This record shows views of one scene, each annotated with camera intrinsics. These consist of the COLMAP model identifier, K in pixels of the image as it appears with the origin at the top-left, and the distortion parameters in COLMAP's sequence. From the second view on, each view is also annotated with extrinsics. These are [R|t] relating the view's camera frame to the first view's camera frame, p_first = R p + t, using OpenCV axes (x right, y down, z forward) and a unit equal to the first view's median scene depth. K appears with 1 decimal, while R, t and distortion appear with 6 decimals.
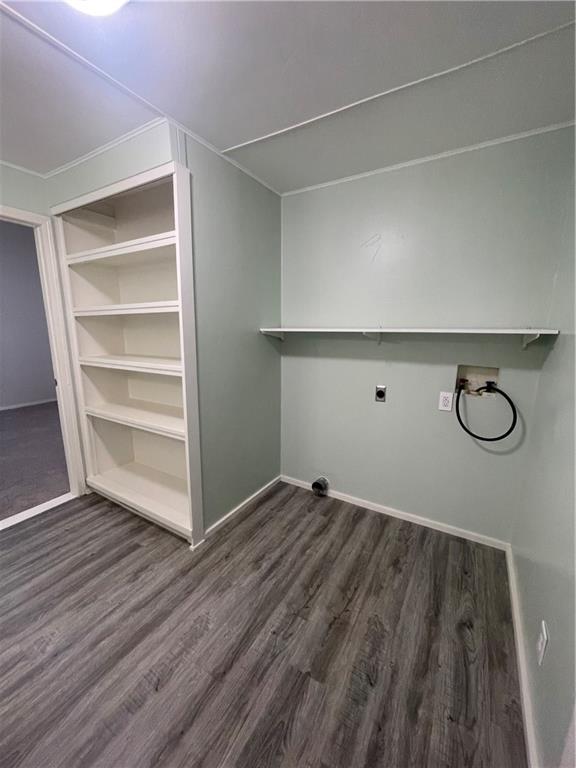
lens RADIAL K [[310.2, 0, 286.0], [0, 310.2, 382.1], [0, 0, 1]] dist [-0.001272, 0.000035]
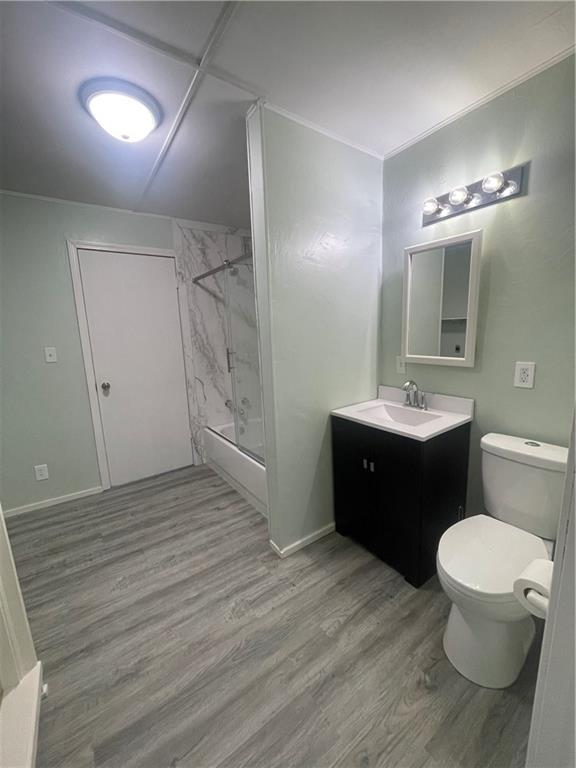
lens RADIAL K [[310.2, 0, 283.8], [0, 310.2, 383.6], [0, 0, 1]] dist [-0.001272, 0.000035]
pose [[-0.907625, -0.040704, 0.417803, -1.339392], [0.112740, 0.935085, 0.336014, -0.257107], [-0.404359, 0.352078, -0.844118, 1.552610]]
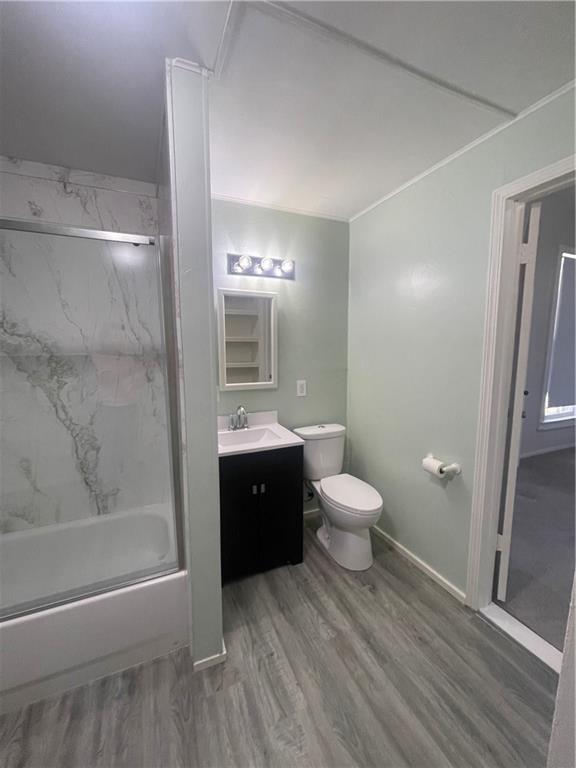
lens RADIAL K [[310.2, 0, 286.2], [0, 310.2, 386.3], [0, 0, 1]] dist [-0.001272, 0.000035]
pose [[-0.575148, 0.094630, -0.812557, -0.196362], [-0.154166, 0.962951, 0.221267, -0.219042], [0.803391, 0.252529, -0.539251, 1.175555]]
